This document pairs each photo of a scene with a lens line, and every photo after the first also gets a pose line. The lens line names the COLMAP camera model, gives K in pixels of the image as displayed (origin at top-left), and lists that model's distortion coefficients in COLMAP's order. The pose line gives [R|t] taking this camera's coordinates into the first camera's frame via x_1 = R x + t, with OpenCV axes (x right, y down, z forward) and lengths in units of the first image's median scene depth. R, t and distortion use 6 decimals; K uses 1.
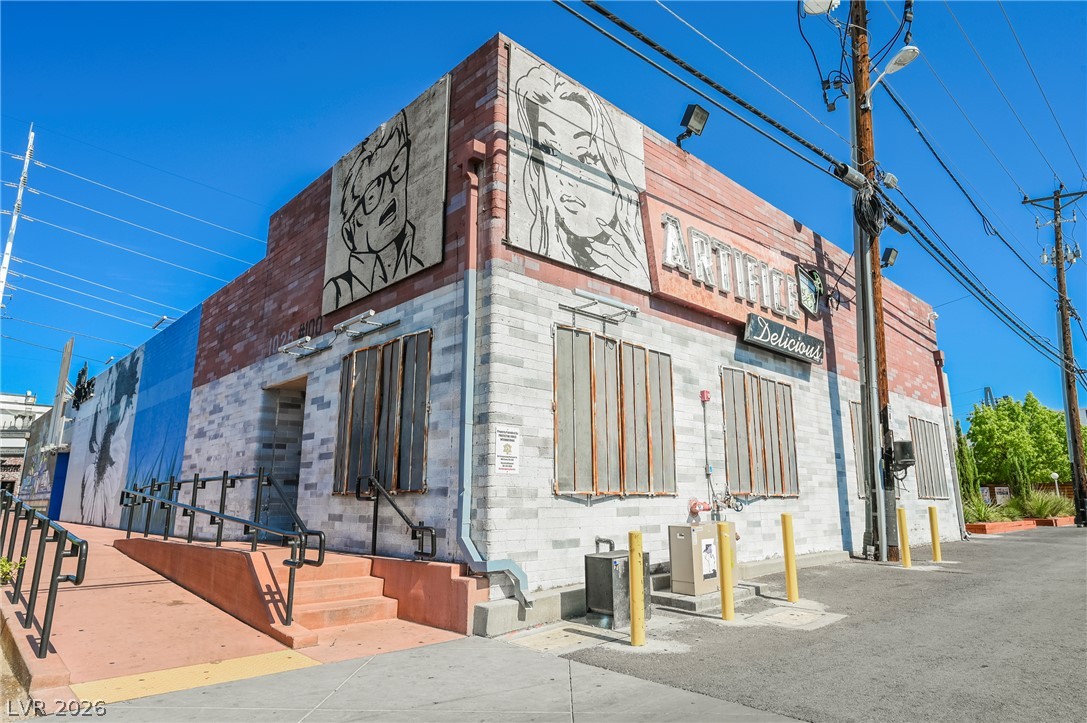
lens RADIAL K [[642.2, 0, 543.5], [0, 642.2, 361.5], [0, 0, 1]] dist [0.000767, -0.000092]
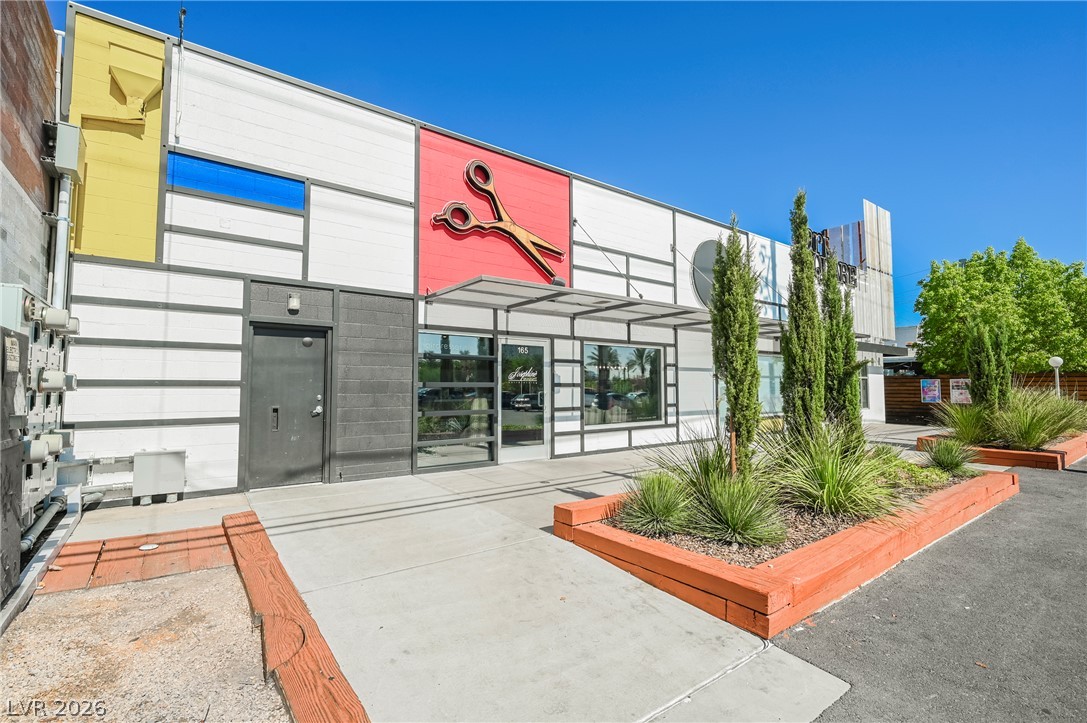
lens RADIAL K [[490.2, 0, 543.5], [0, 490.2, 361.5], [0, 0, 1]] dist [0.000998, 0.000237]
pose [[0.993656, -0.012214, -0.111795, 0.344848], [0.030252, 0.986472, 0.161117, 0.082954], [0.108315, -0.163477, 0.980583, 0.462104]]
